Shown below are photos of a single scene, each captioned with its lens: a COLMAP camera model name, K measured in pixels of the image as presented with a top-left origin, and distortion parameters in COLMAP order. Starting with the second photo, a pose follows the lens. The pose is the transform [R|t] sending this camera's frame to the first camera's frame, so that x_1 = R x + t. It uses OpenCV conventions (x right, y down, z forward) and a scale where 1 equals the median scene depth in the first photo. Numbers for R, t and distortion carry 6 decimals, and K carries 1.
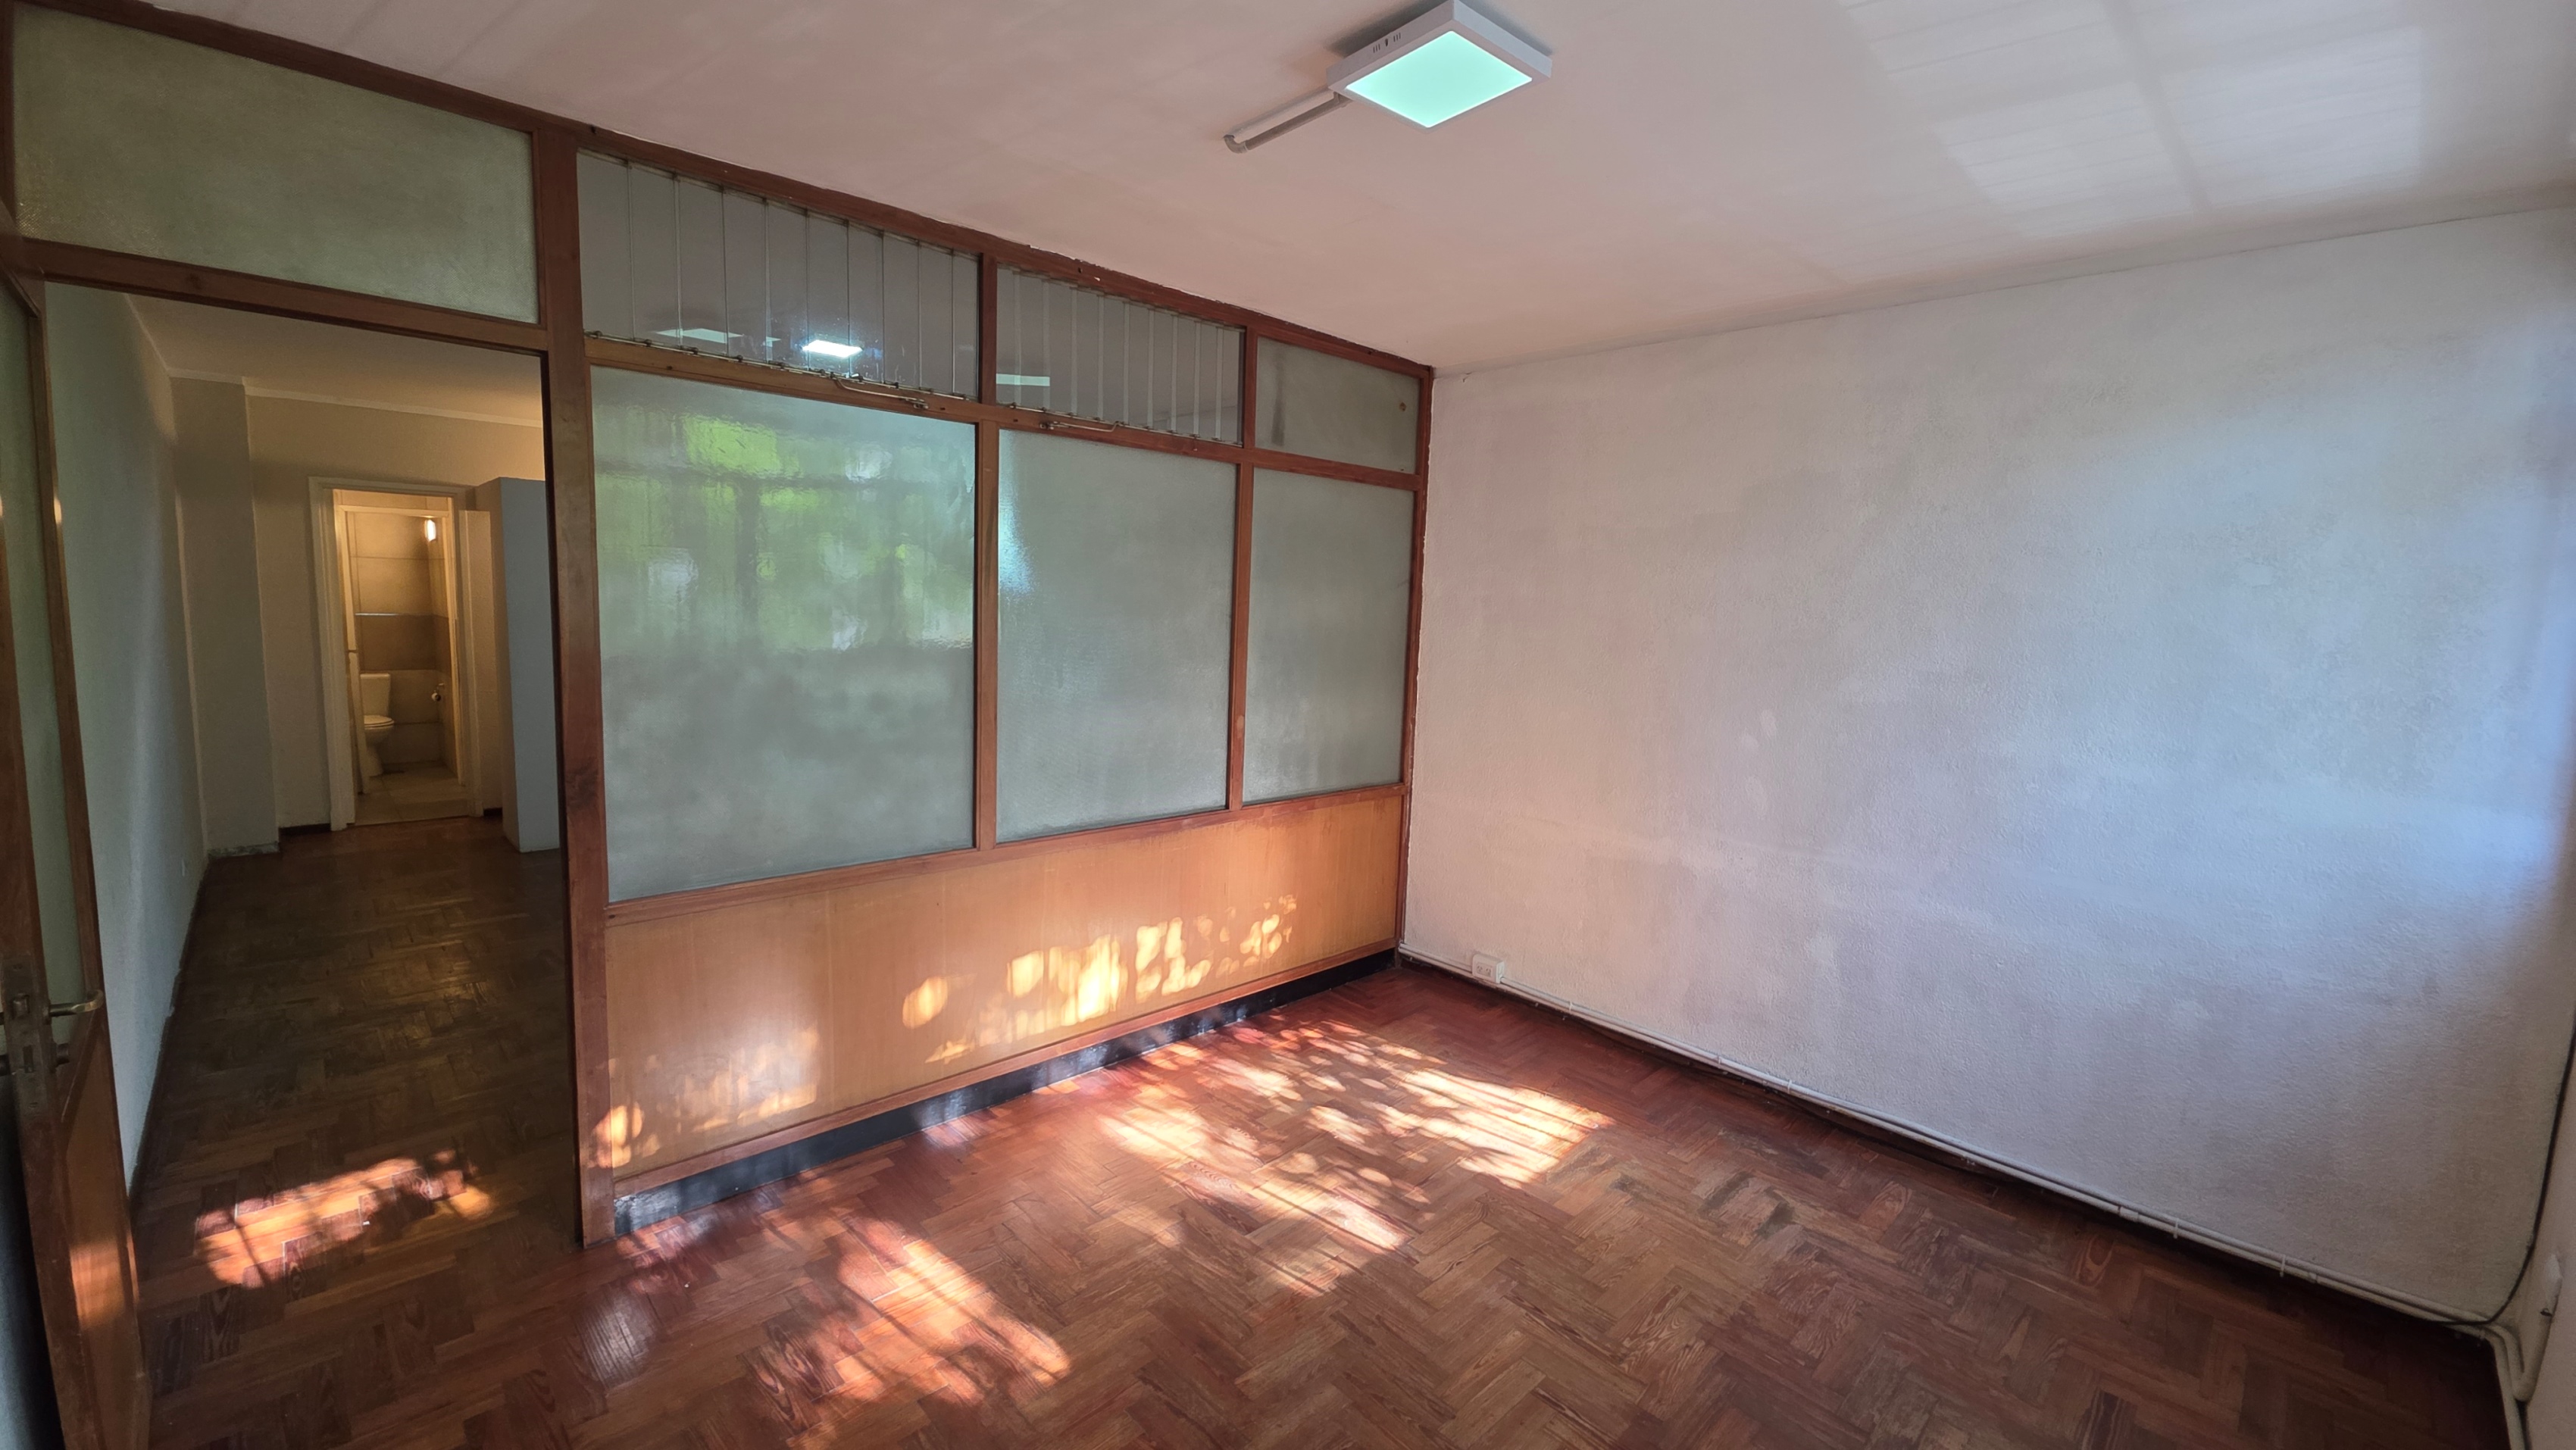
lens RADIAL K [[1023.3, 0, 1289.0], [0, 1023.3, 711.4], [0, 0, 1]] dist [0.013931, -0.010765]
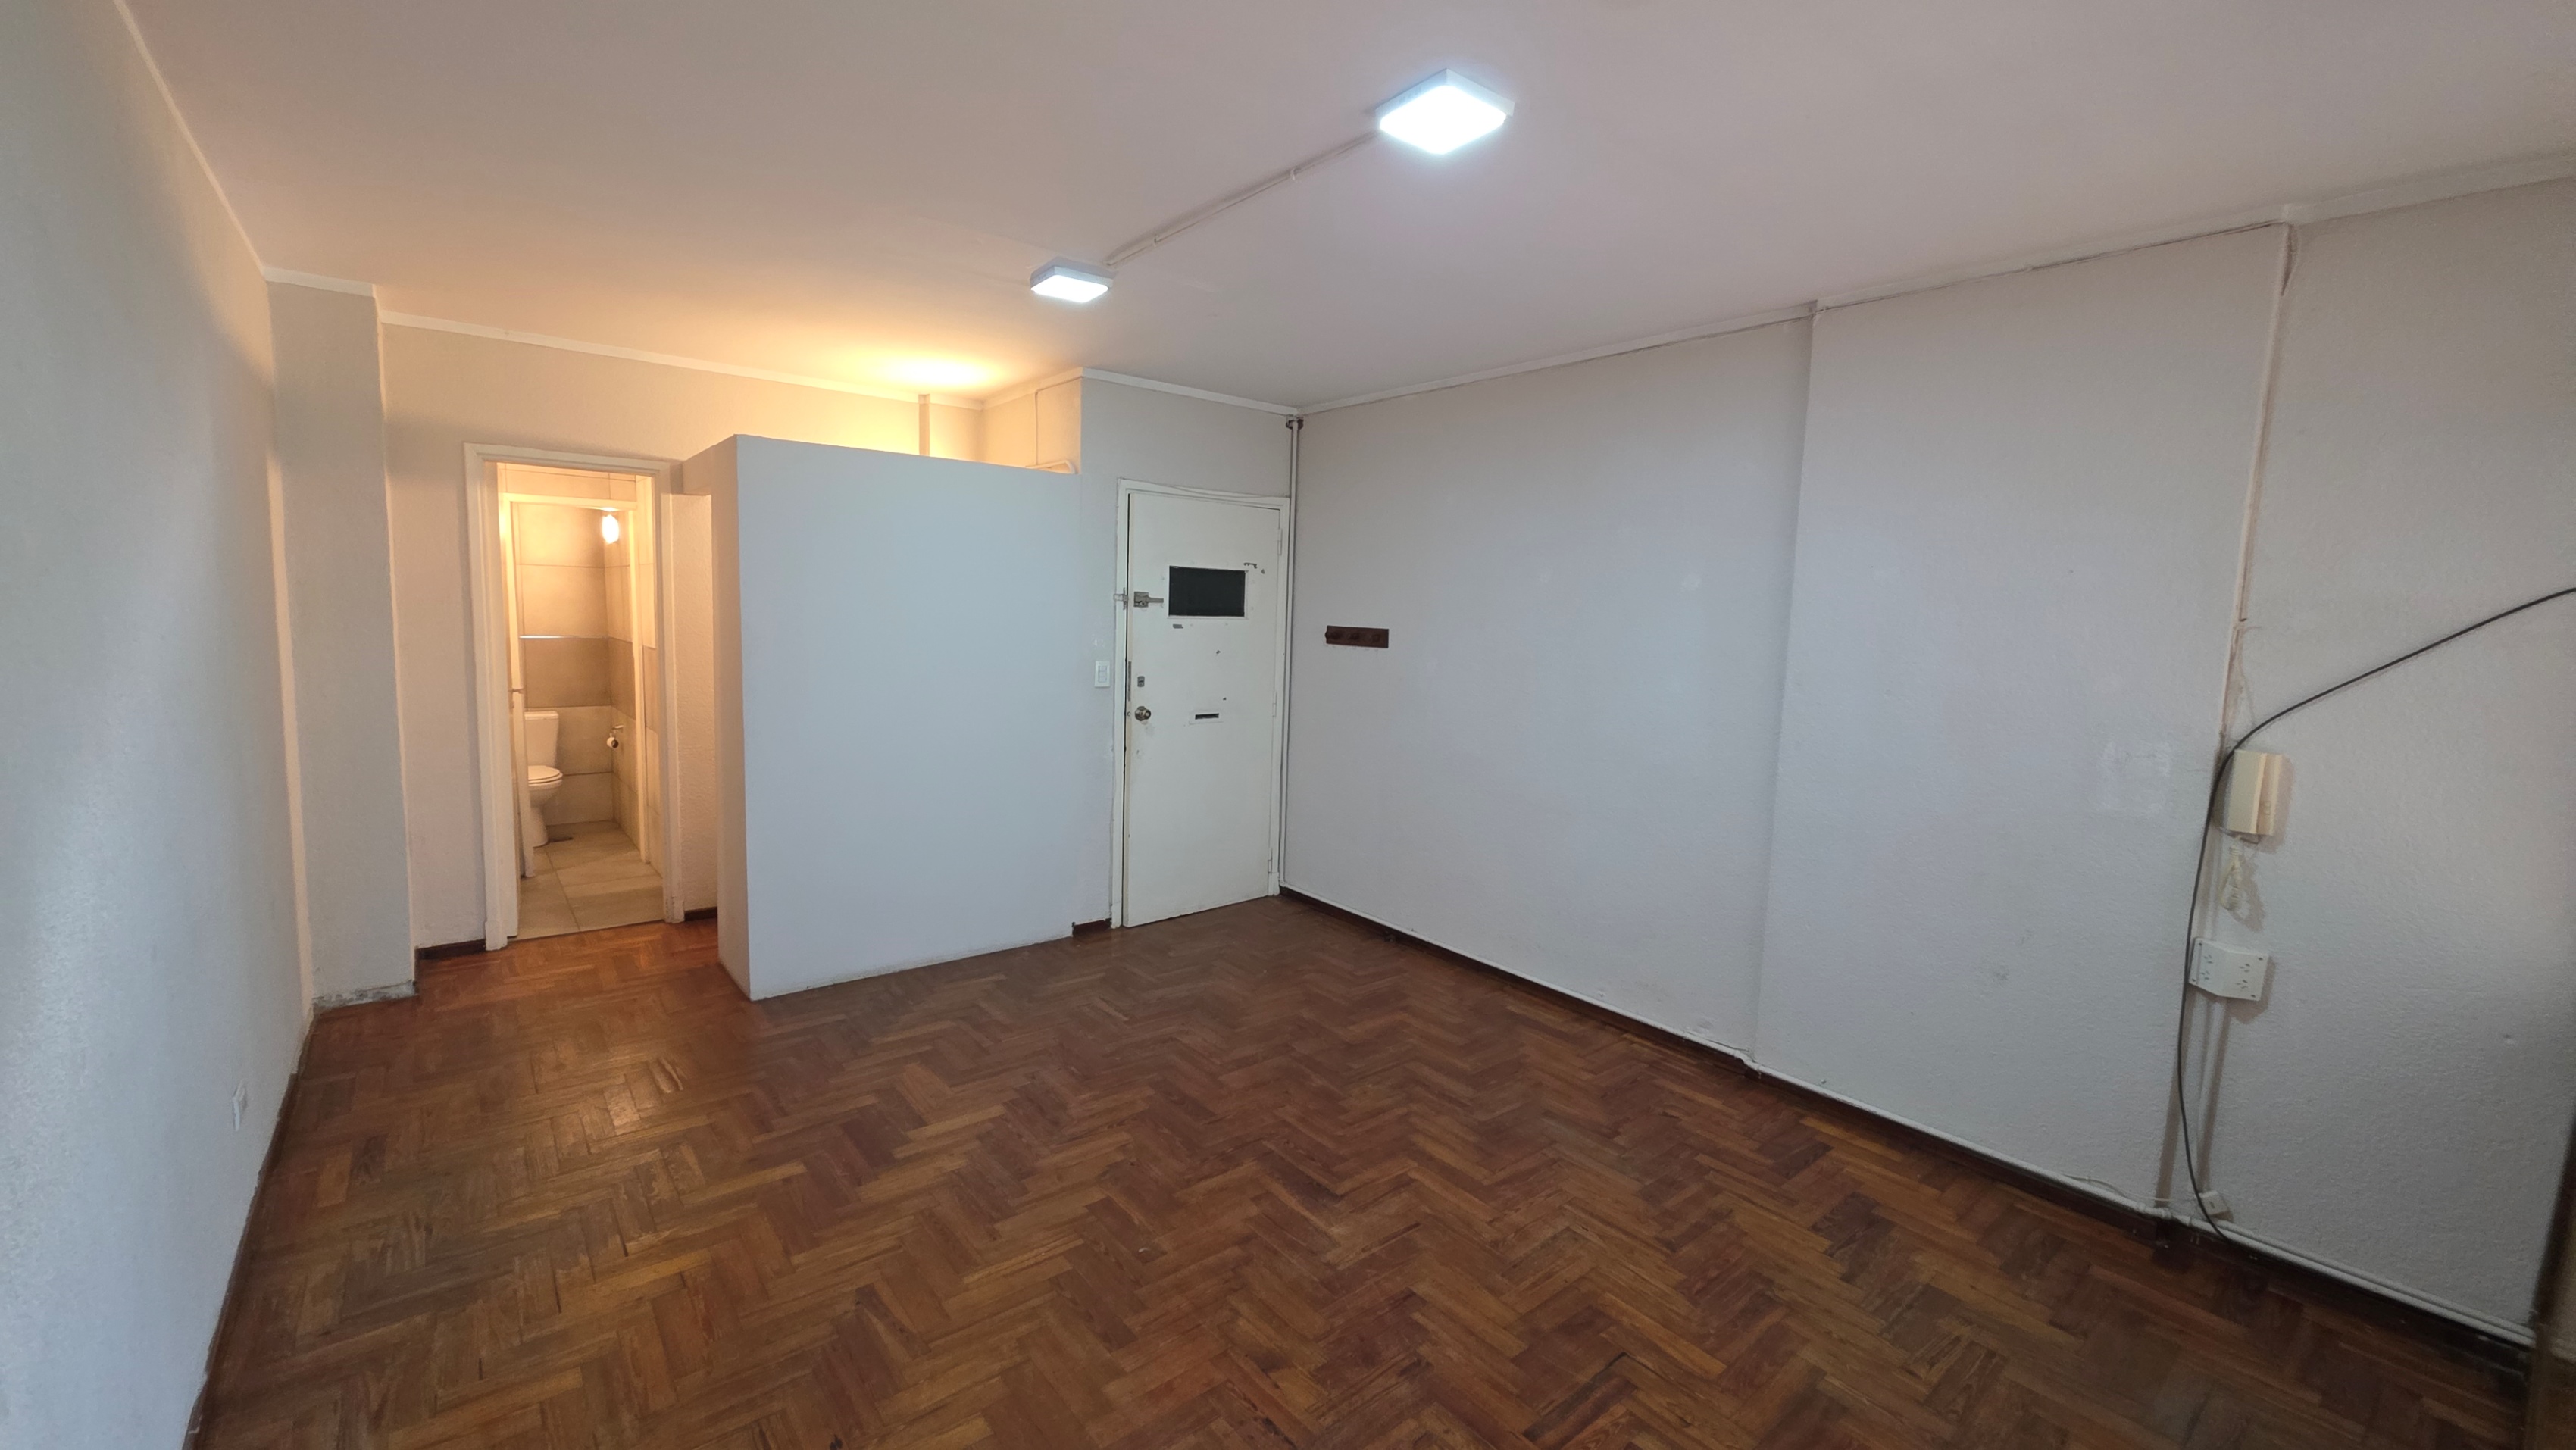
lens RADIAL K [[1023.3, 0, 1289.0], [0, 1023.3, 711.4], [0, 0, 1]] dist [0.013931, -0.010765]
pose [[0.996315, 0.007850, -0.085405, -0.568523], [-0.008836, 0.999899, -0.011163, -0.075777], [0.085309, 0.011876, 0.996284, 0.599689]]
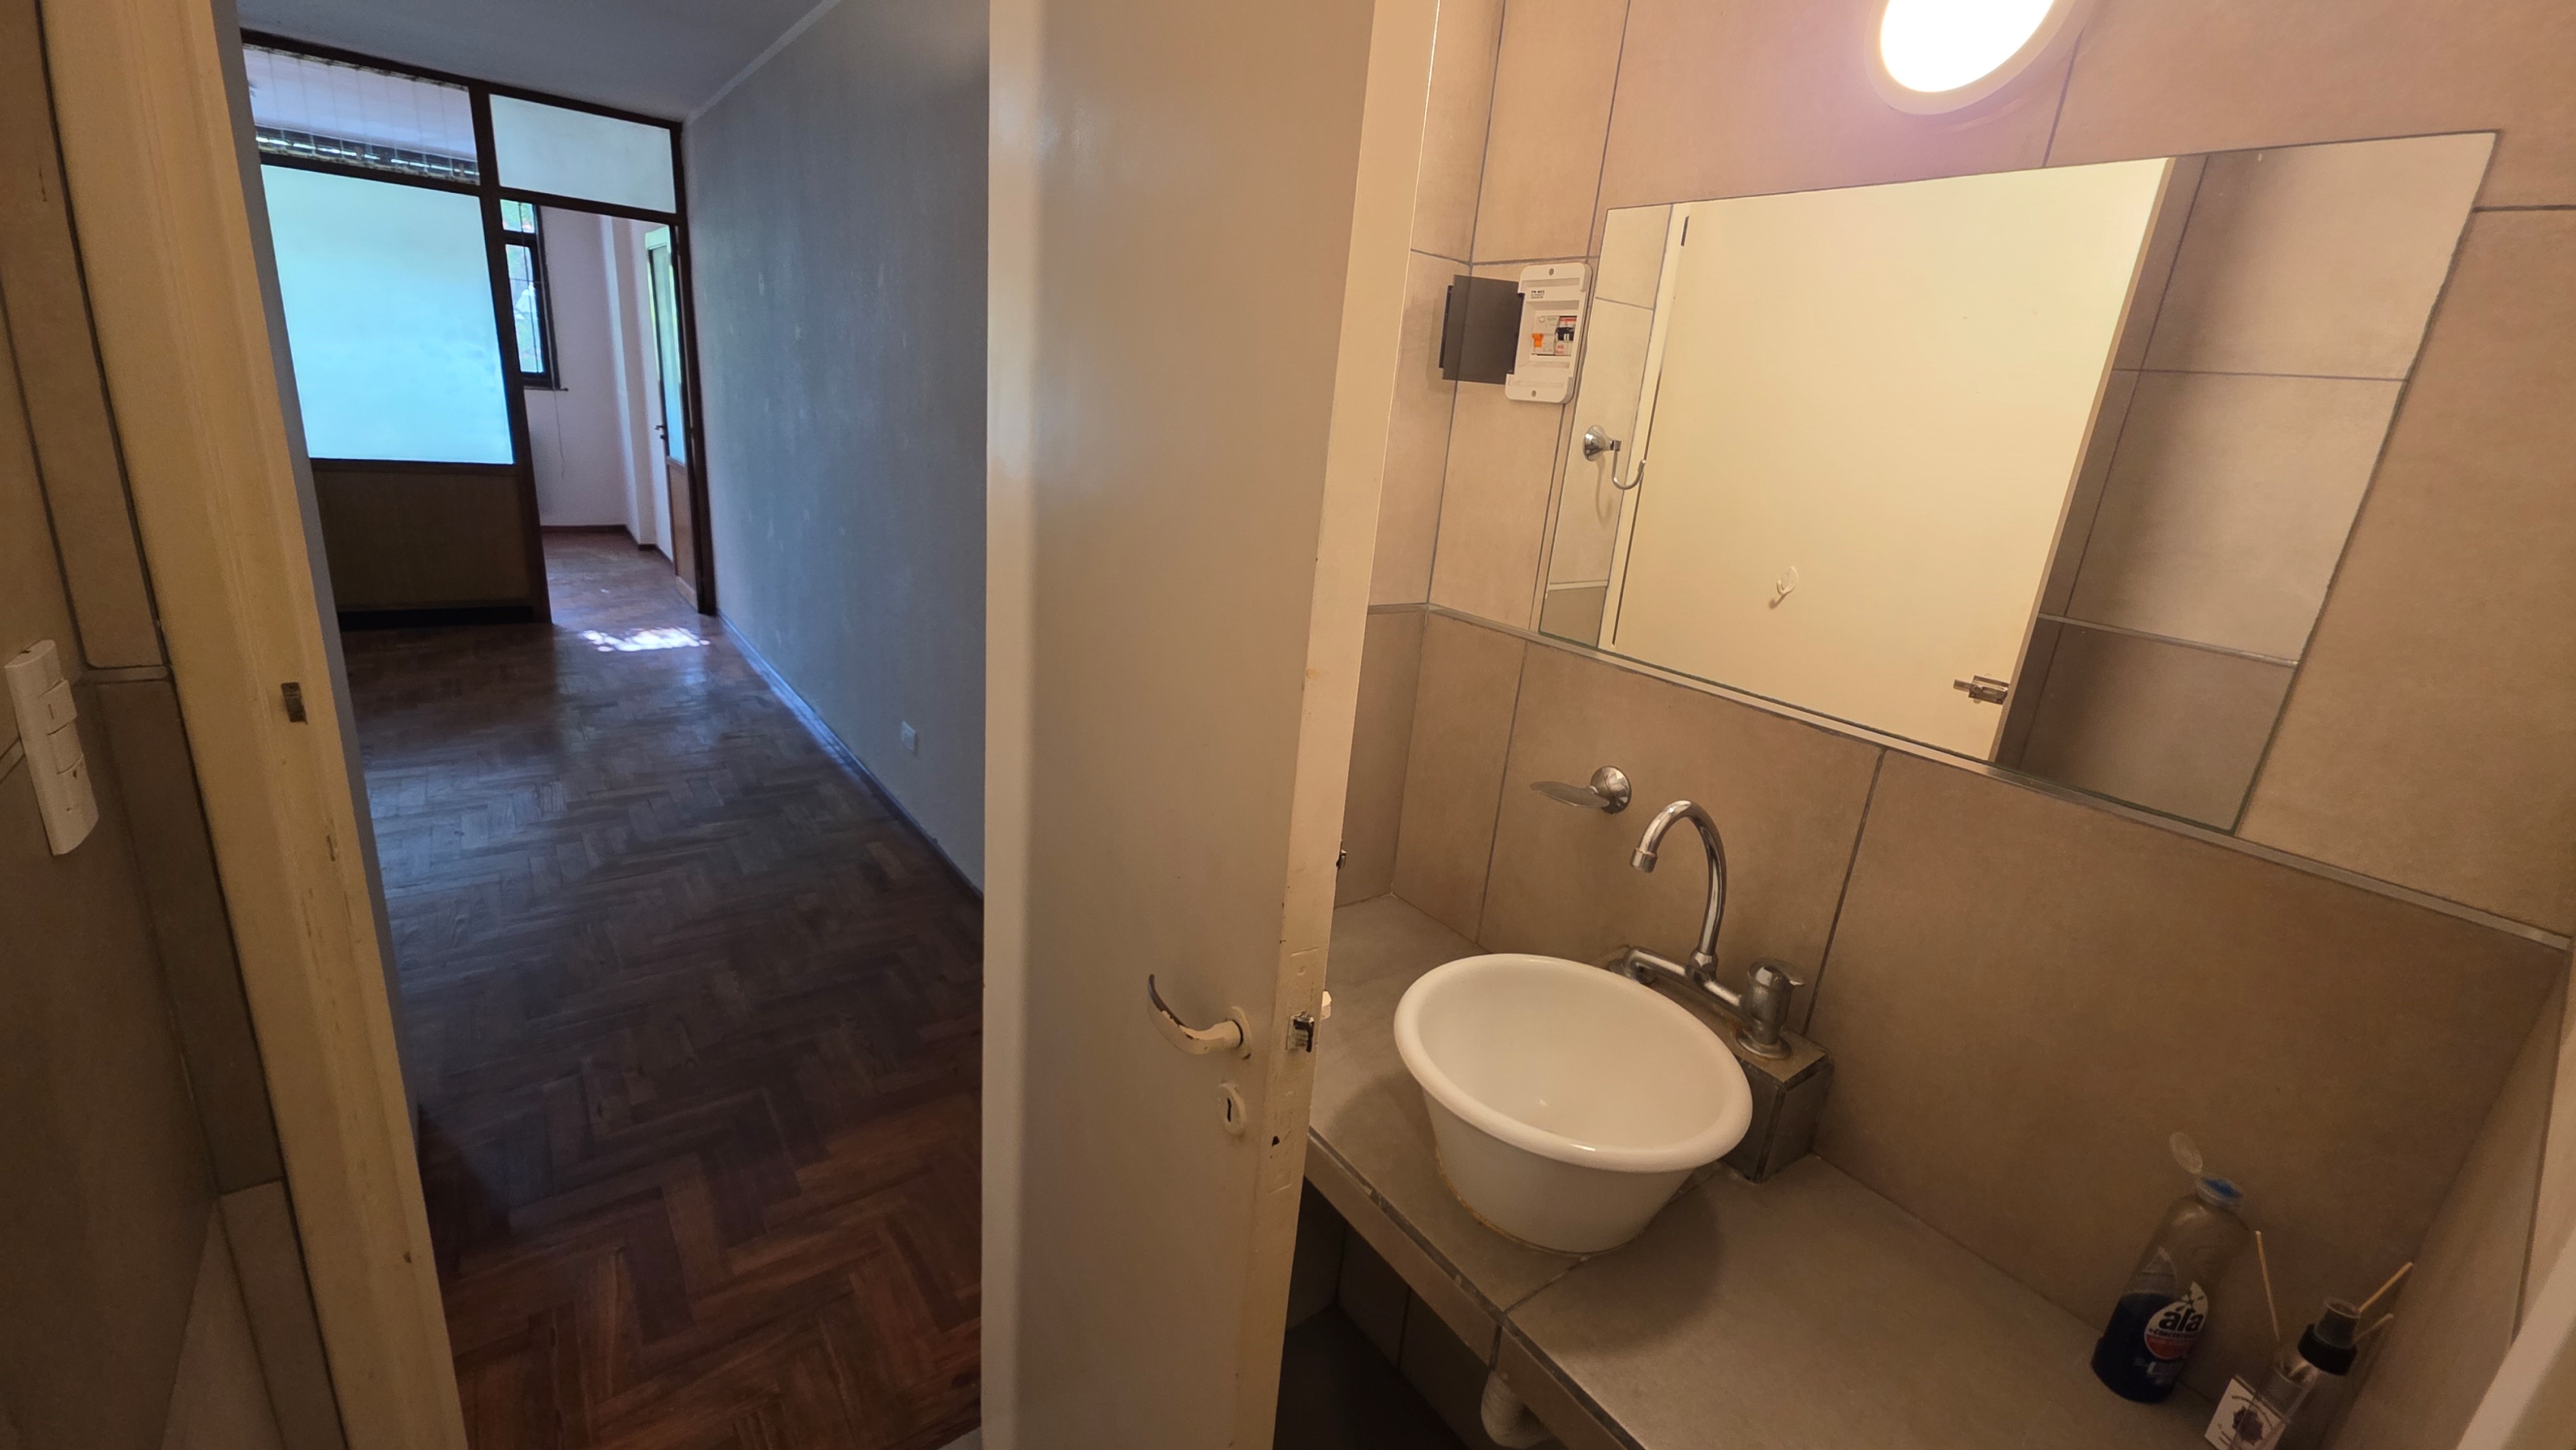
lens RADIAL K [[1029.9, 0, 1286.2], [0, 1029.9, 711.3], [0, 0, 1]] dist [-0.000131, -0.000376]
pose [[-0.985035, -0.153029, 0.079296, -1.720511], [-0.109996, 0.912365, 0.394324, -0.253085], [-0.132690, 0.379701, -0.915544, 2.024659]]
